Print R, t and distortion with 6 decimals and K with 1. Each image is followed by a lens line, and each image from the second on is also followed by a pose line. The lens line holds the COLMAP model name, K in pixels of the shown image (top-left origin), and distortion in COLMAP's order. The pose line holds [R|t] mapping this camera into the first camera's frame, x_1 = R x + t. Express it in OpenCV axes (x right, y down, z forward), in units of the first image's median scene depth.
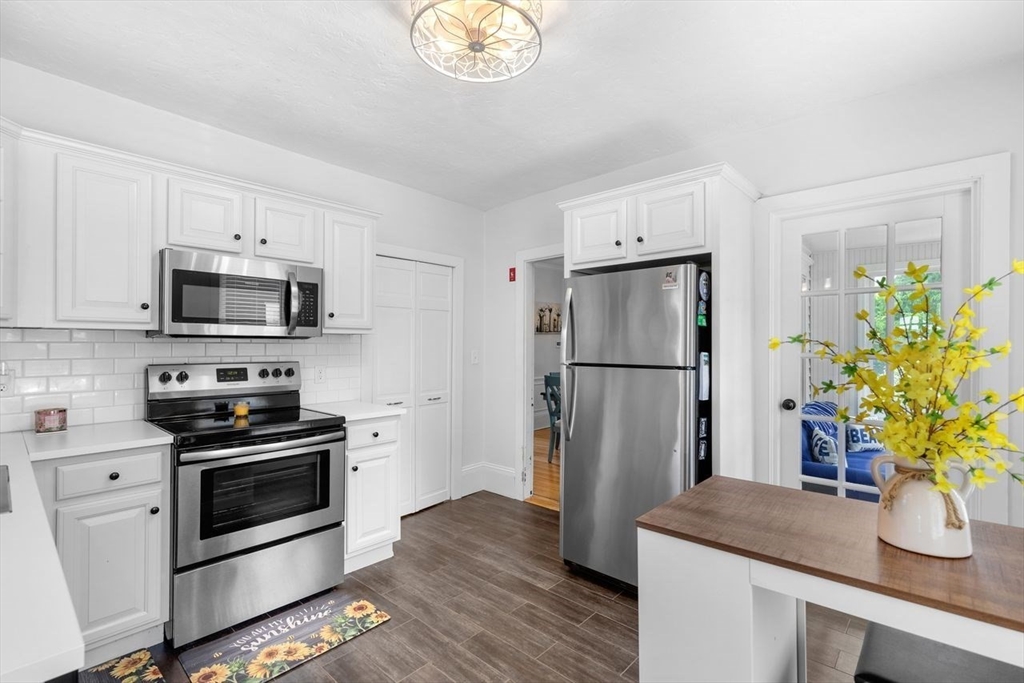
lens RADIAL K [[470.4, 0, 512.9], [0, 470.4, 340.8], [0, 0, 1]] dist [0.011722, 0.000208]
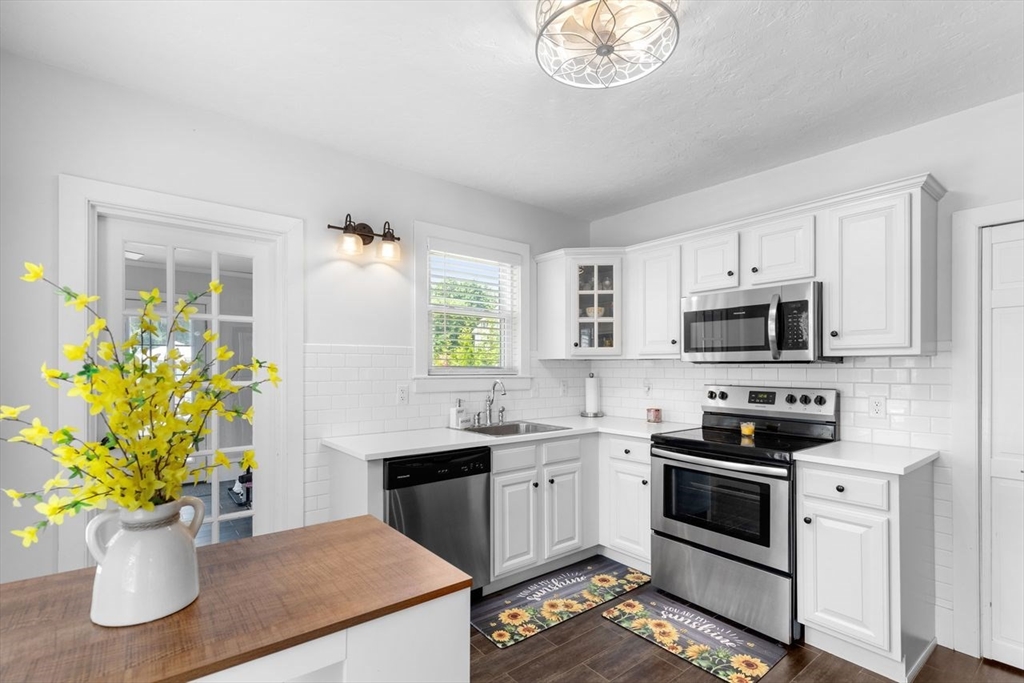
lens RADIAL K [[470.4, 0, 515.2], [0, 470.4, 369.1], [0, 0, 1]] dist [0.011722, 0.000208]
pose [[-0.151252, -0.002147, -0.988493, 0.716337], [0.004616, 0.999985, -0.002878, 0.009861], [0.988484, -0.004998, -0.151240, 0.799507]]
